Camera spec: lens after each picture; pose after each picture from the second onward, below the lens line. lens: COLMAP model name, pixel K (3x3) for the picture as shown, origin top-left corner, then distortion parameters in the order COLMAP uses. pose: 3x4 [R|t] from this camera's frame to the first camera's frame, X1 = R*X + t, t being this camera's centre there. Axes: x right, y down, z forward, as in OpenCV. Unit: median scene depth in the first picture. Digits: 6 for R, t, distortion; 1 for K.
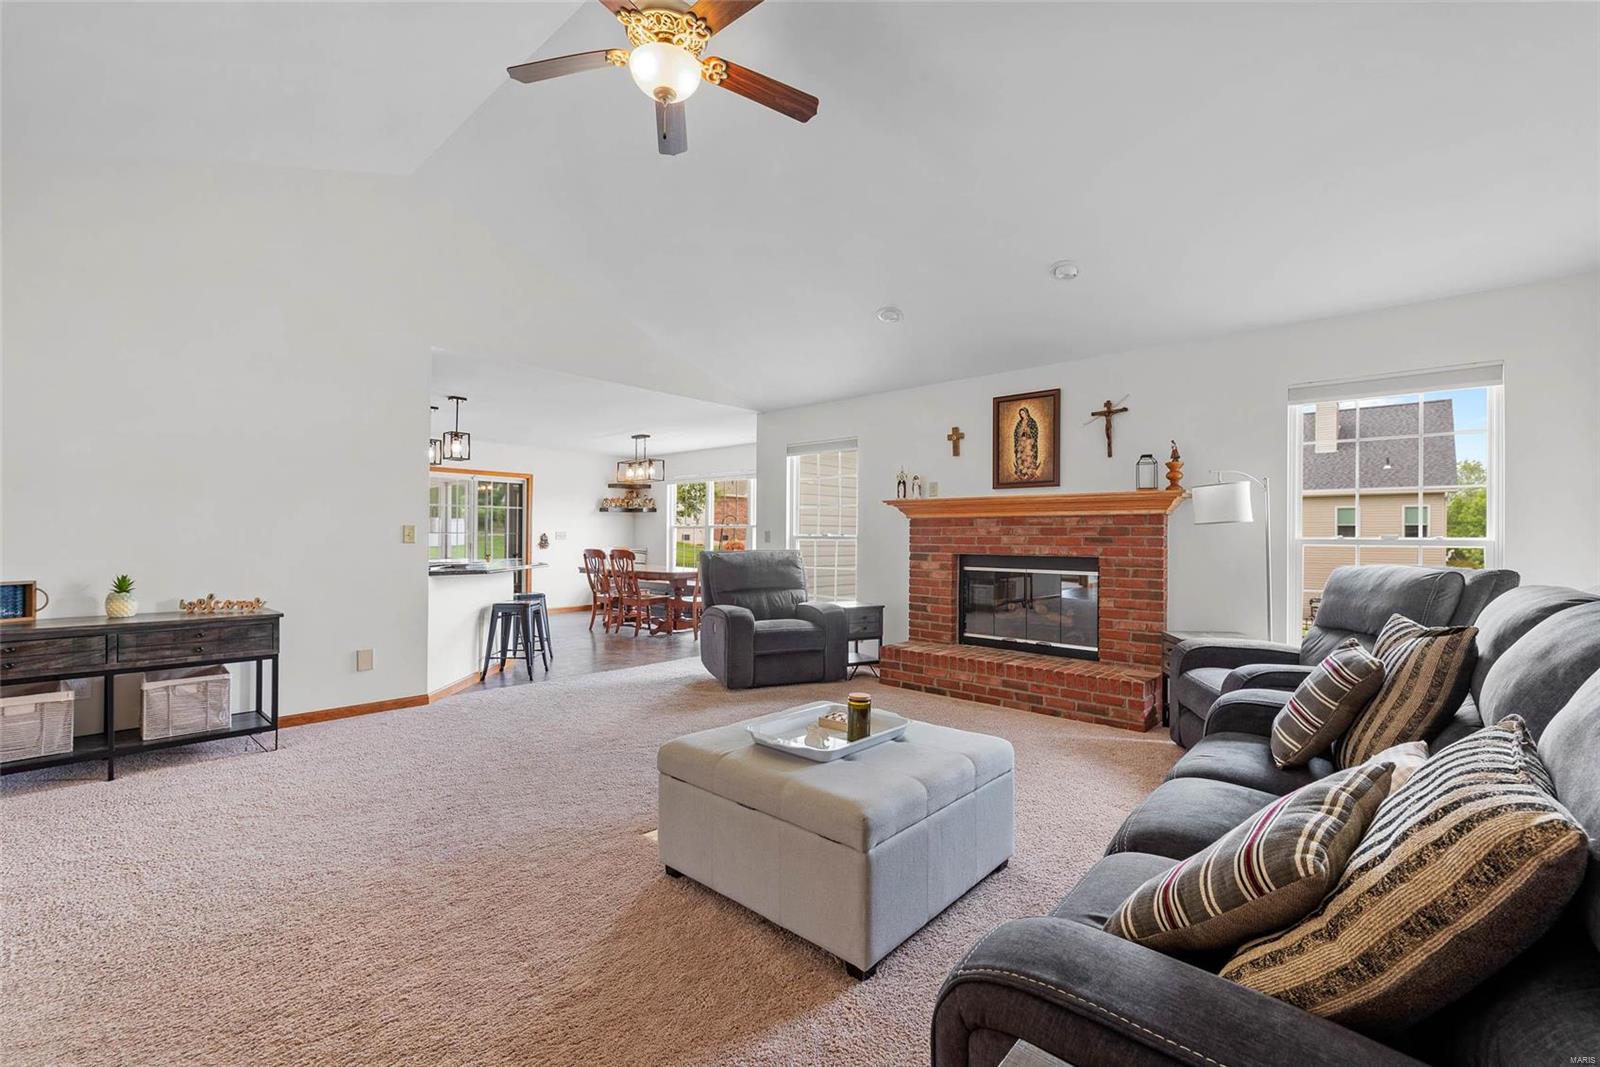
lens RADIAL K [[665.7, 0, 800.0], [0, 665.7, 533.5], [0, 0, 1]] dist [0.000090, 0.000042]
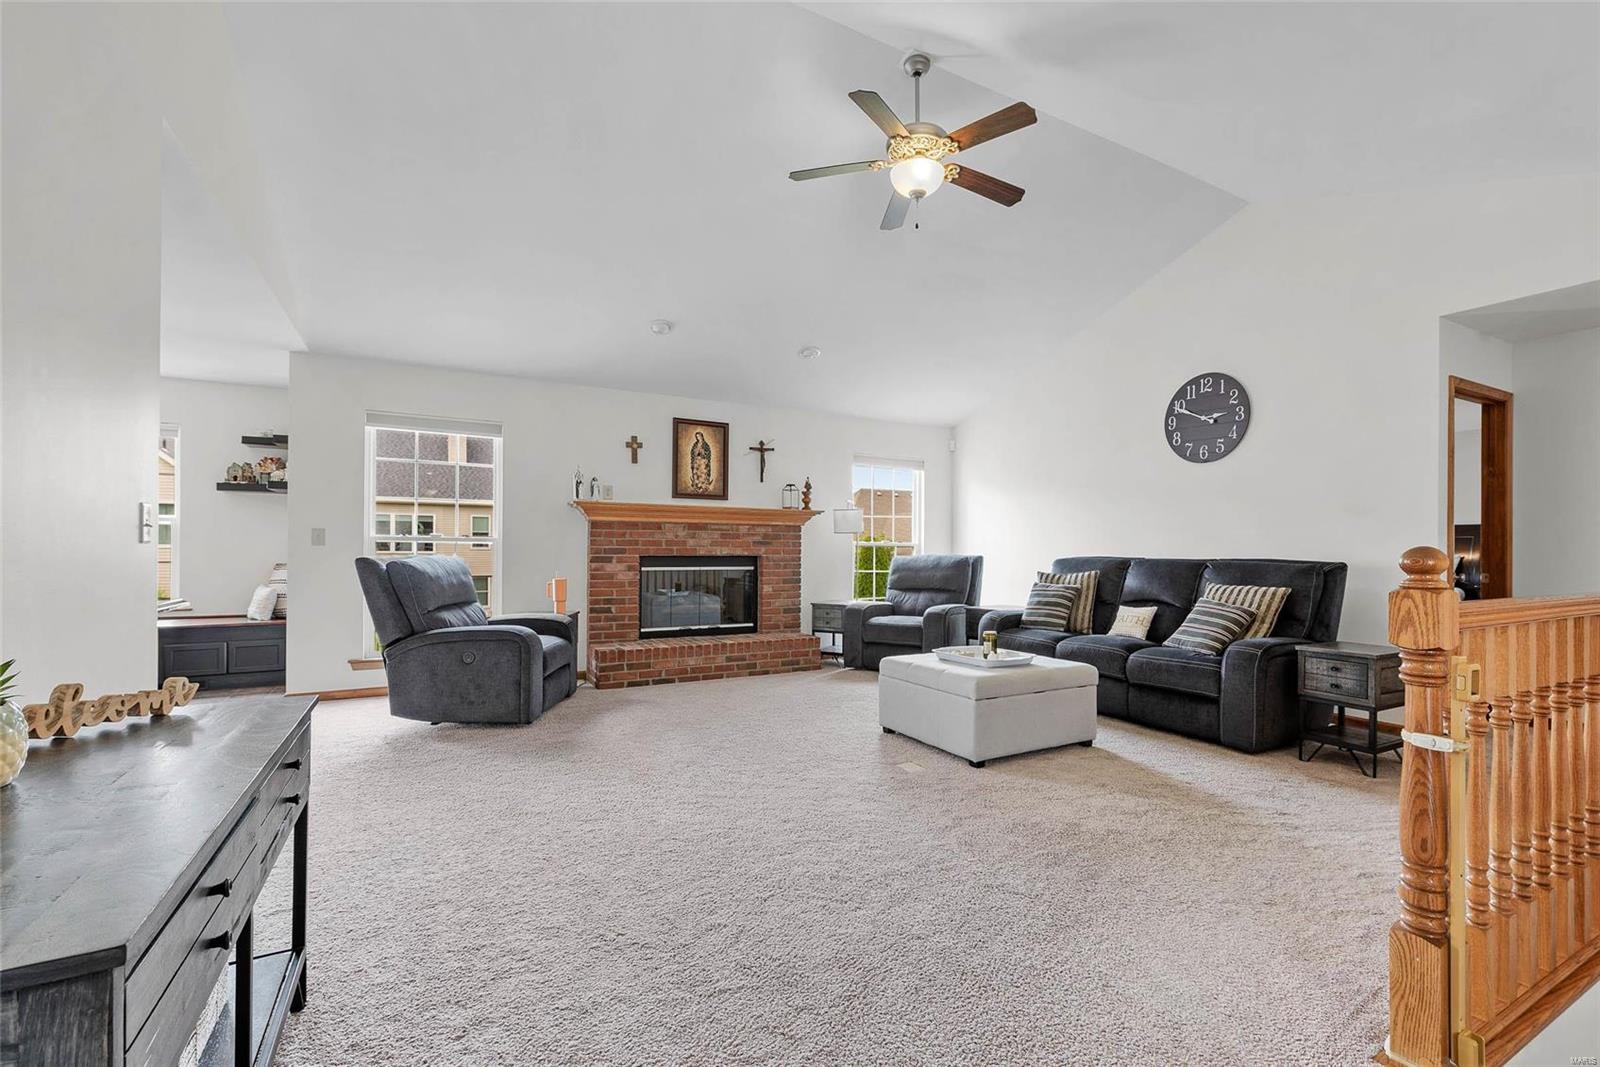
lens RADIAL K [[698.3, 0, 852.7], [0, 698.3, 547.0], [0, 0, 1]] dist [0.001812, -0.000053]
pose [[0.302983, -0.001869, 0.952994, -0.757051], [-0.009529, 0.999942, 0.004991, 0.008373], [-0.952948, -0.010593, 0.302948, 0.347195]]
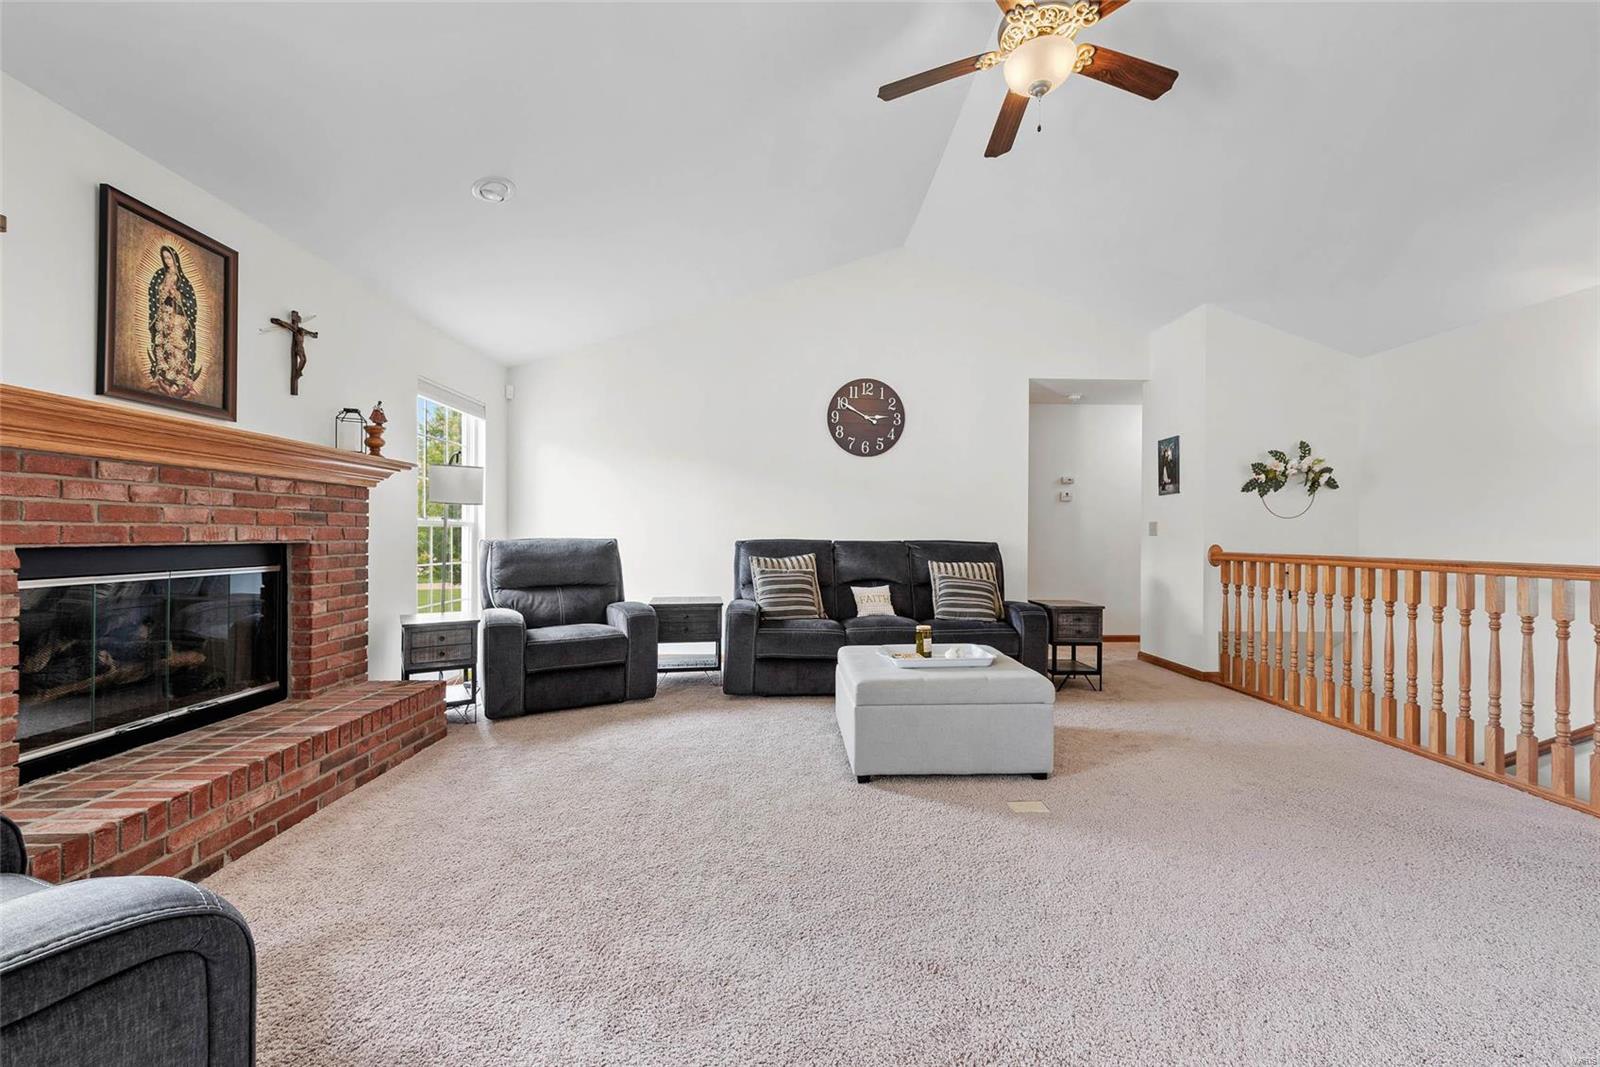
lens RADIAL K [[632.9, 0, 808.4], [0, 632.9, 534.3], [0, 0, 1]] dist [0.002137, -0.000128]
pose [[-0.695546, -0.012921, 0.718365, -0.329545], [-0.017786, 0.999842, 0.000762, 0.015778], [-0.718261, -0.012247, -0.695666, 0.961221]]
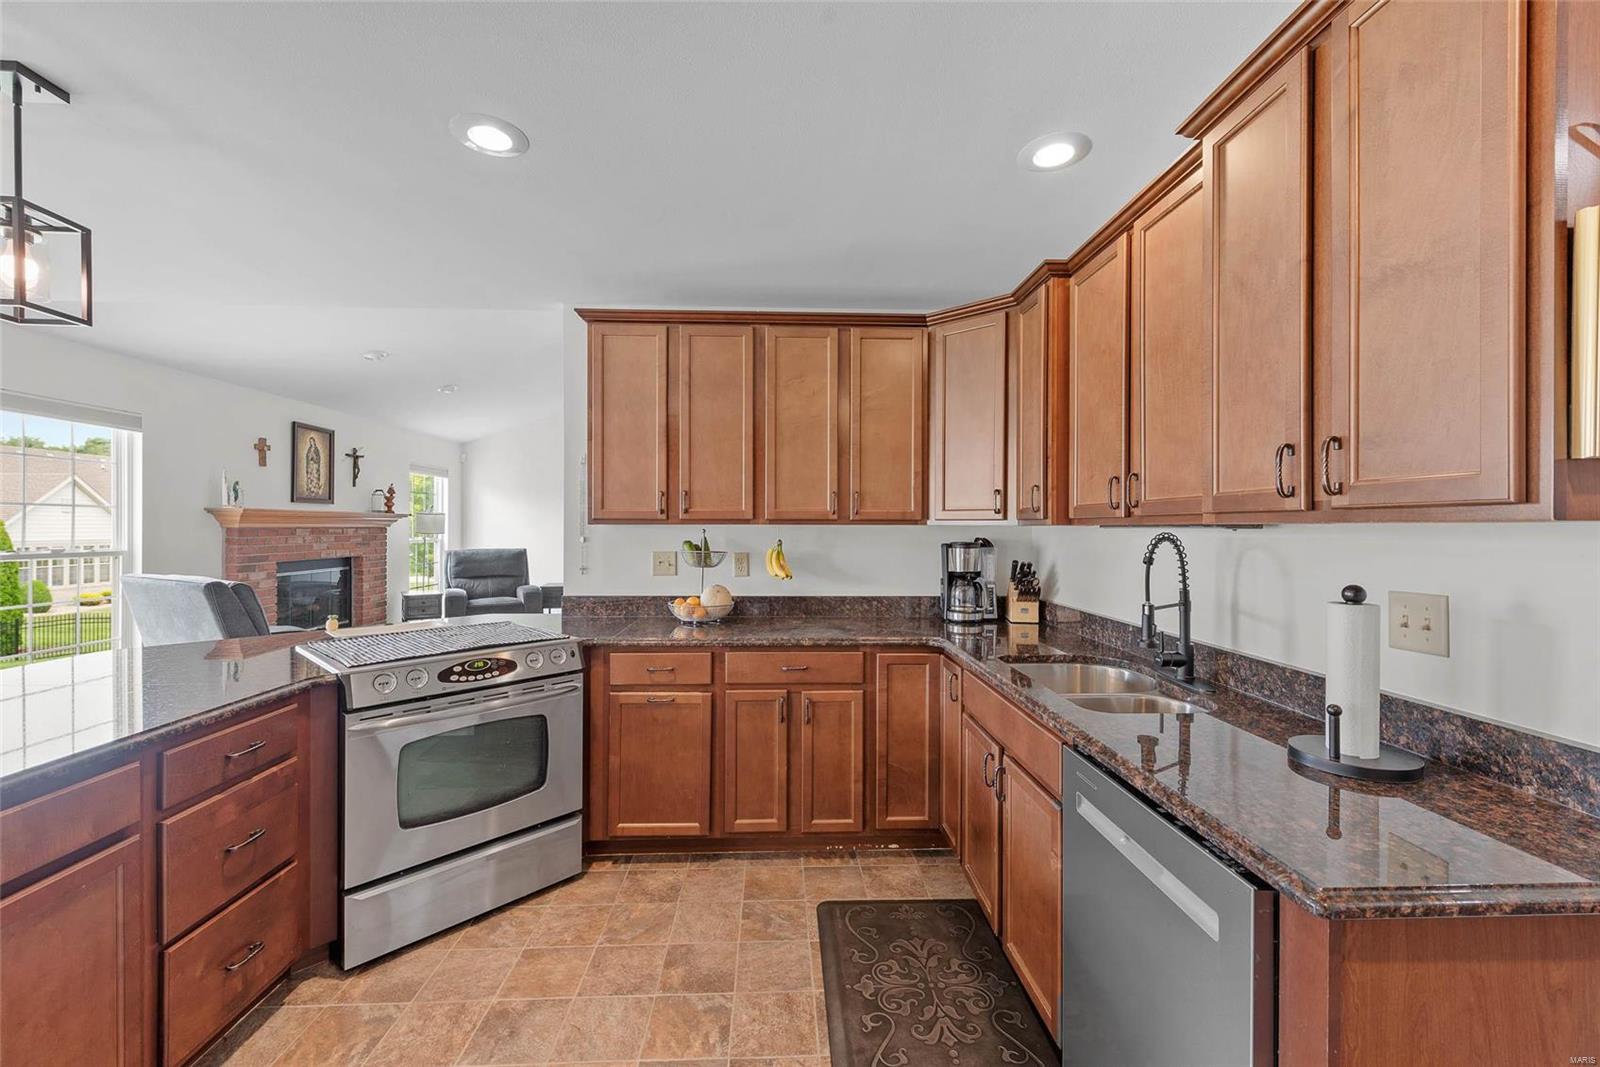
lens RADIAL K [[643.9, 0, 799.1], [0, 643.9, 525.4], [0, 0, 1]] dist [0.000776, 0.000032]
pose [[-0.703016, -0.010883, 0.711091, -1.095340], [-0.015316, 0.999883, 0.000160, -0.041087], [-0.711009, -0.010779, -0.703100, 1.164398]]
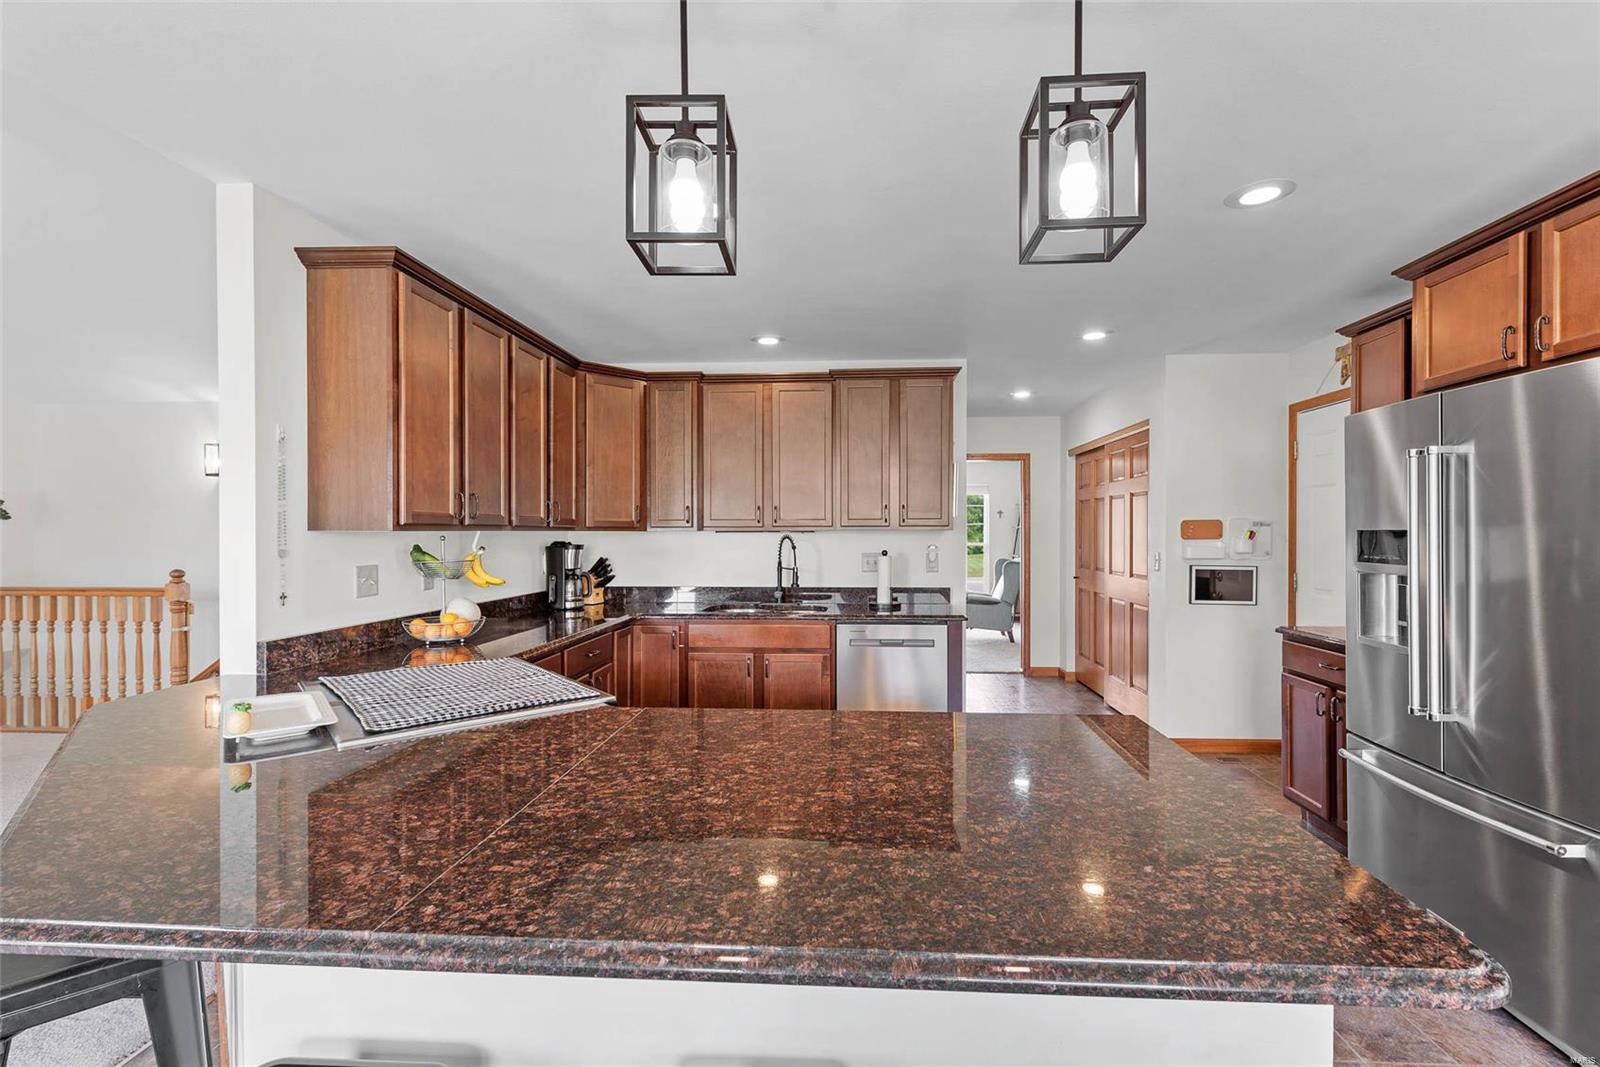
lens RADIAL K [[690.0, 0, 805.8], [0, 690.0, 531.6], [0, 0, 1]] dist [0.000780, 0.000158]
pose [[-0.774115, -0.007850, -0.632997, -0.487813], [-0.001778, 0.999946, -0.010226, -0.035286], [0.633043, -0.006790, -0.774087, 1.422538]]
